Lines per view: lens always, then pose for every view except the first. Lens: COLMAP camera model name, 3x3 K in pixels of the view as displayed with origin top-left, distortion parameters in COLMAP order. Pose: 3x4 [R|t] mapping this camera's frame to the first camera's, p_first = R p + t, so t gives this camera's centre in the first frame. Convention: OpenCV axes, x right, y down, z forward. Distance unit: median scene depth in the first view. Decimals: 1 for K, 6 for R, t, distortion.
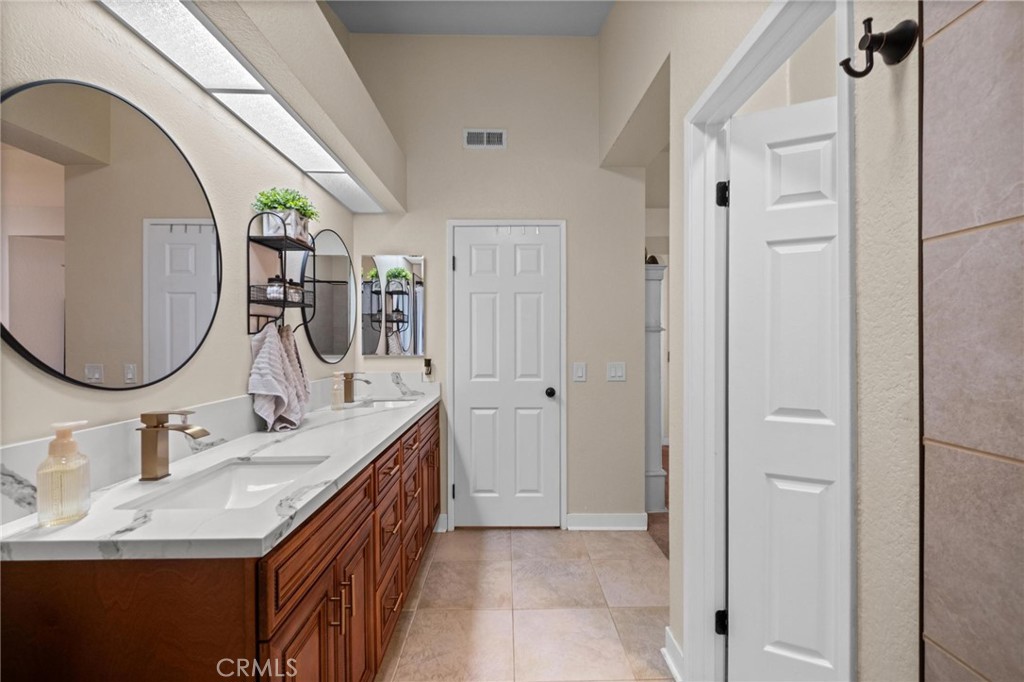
lens RADIAL K [[446.6, 0, 513.2], [0, 446.6, 344.5], [0, 0, 1]] dist [0.000070, -0.000710]
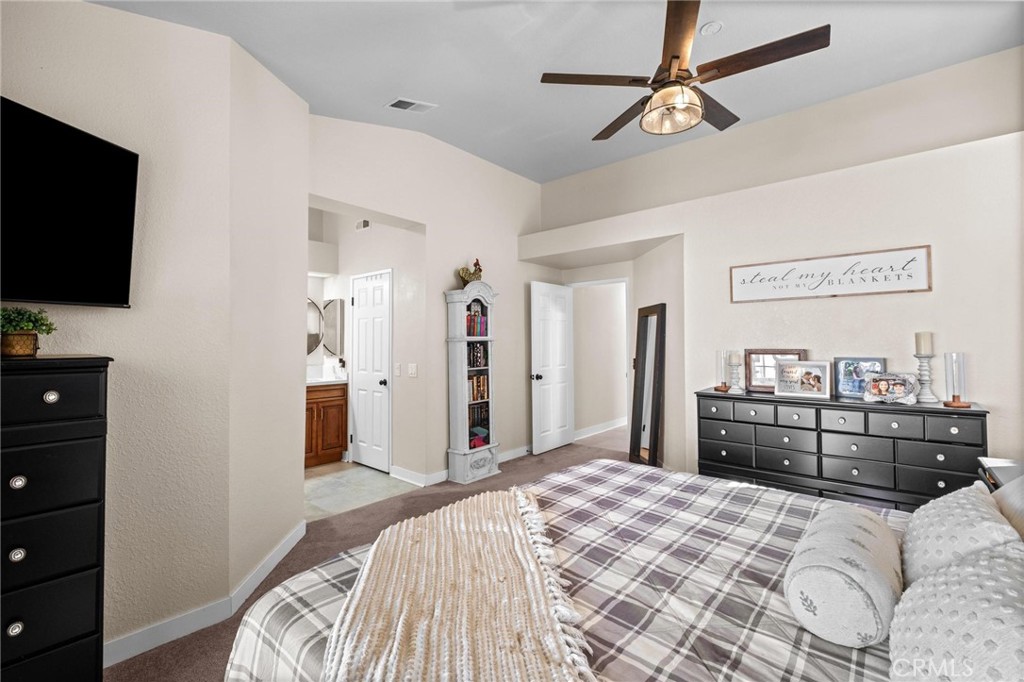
lens RADIAL K [[446.6, 0, 513.2], [0, 446.6, 344.5], [0, 0, 1]] dist [0.000070, -0.000710]
pose [[0.754513, 0.006541, -0.656253, 1.427709], [-0.007566, 0.999971, 0.001268, -0.028386], [0.656242, 0.004009, 0.754540, 0.145578]]
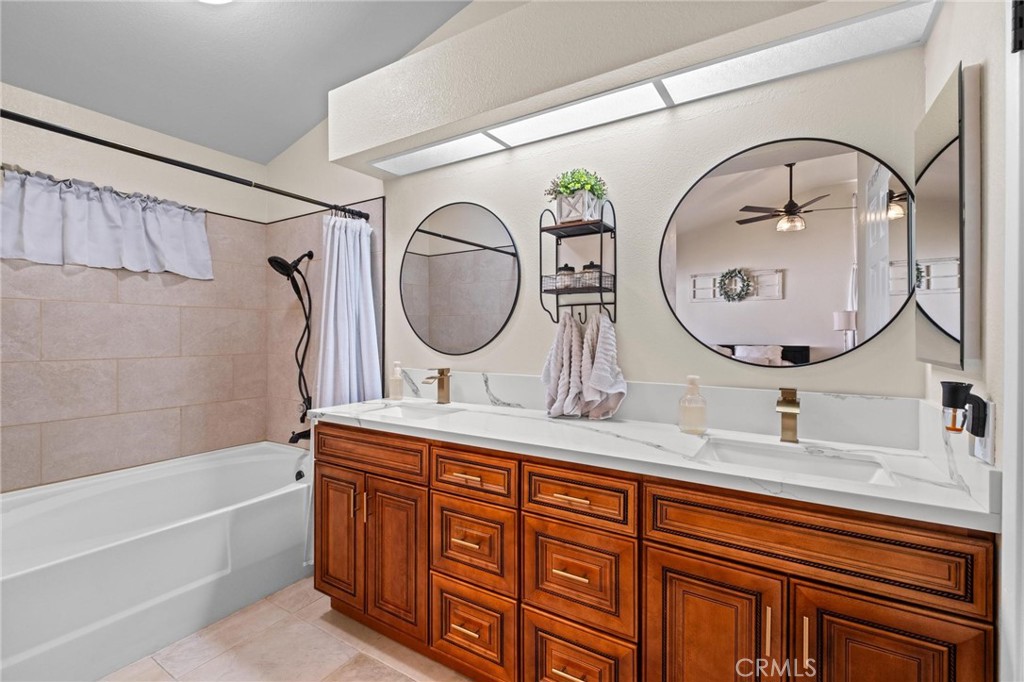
lens RADIAL K [[446.6, 0, 513.2], [0, 446.6, 344.5], [0, 0, 1]] dist [0.000070, -0.000710]
pose [[-0.538861, 0.029340, -0.841884, 0.240856], [0.003415, 0.999461, 0.032645, -0.003640], [0.842388, 0.014716, -0.538671, 0.900767]]
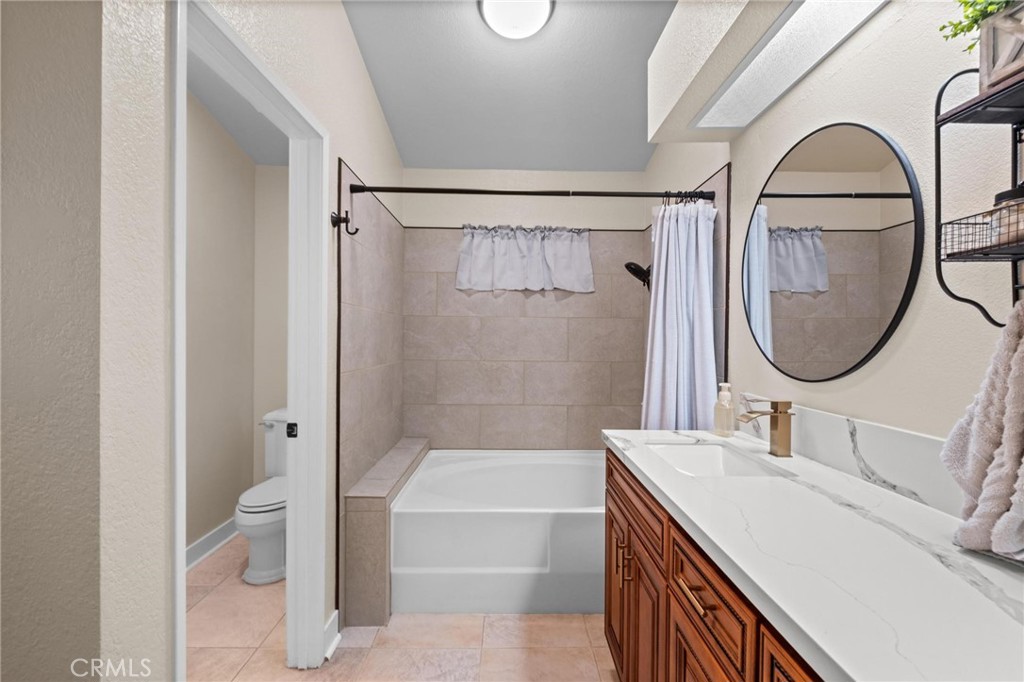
lens RADIAL K [[446.6, 0, 513.2], [0, 446.6, 344.5], [0, 0, 1]] dist [0.000070, -0.000710]
pose [[-0.999984, 0.002566, -0.004989, -0.035625], [0.002487, 0.999873, 0.015754, -0.008285], [0.005029, 0.015741, -0.999863, 0.876562]]
